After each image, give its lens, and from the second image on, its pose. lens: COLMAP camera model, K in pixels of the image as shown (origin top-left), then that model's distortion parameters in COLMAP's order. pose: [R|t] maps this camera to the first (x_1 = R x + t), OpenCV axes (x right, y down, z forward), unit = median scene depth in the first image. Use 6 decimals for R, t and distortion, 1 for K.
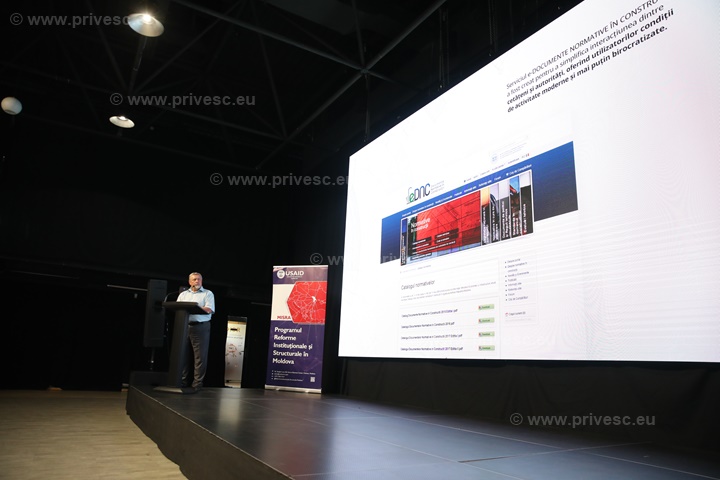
lens RADIAL K [[492.4, 0, 357.9], [0, 492.4, 244.2], [0, 0, 1]] dist [-0.094432, 0.055794]
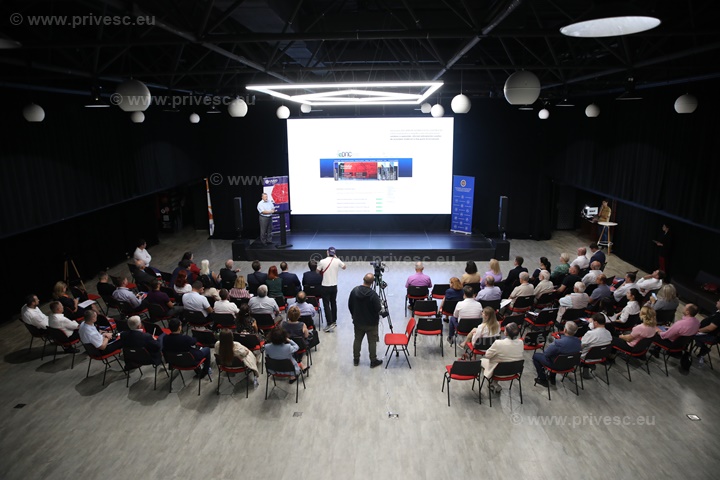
lens RADIAL K [[492.4, 0, 361.3], [0, 492.4, 240.2], [0, 0, 1]] dist [-0.094432, 0.055794]
pose [[0.549050, -0.238293, 0.801100, -2.298632], [-0.159724, 0.910913, 0.380428, -0.784554], [-0.820386, -0.336829, 0.462075, -0.506686]]
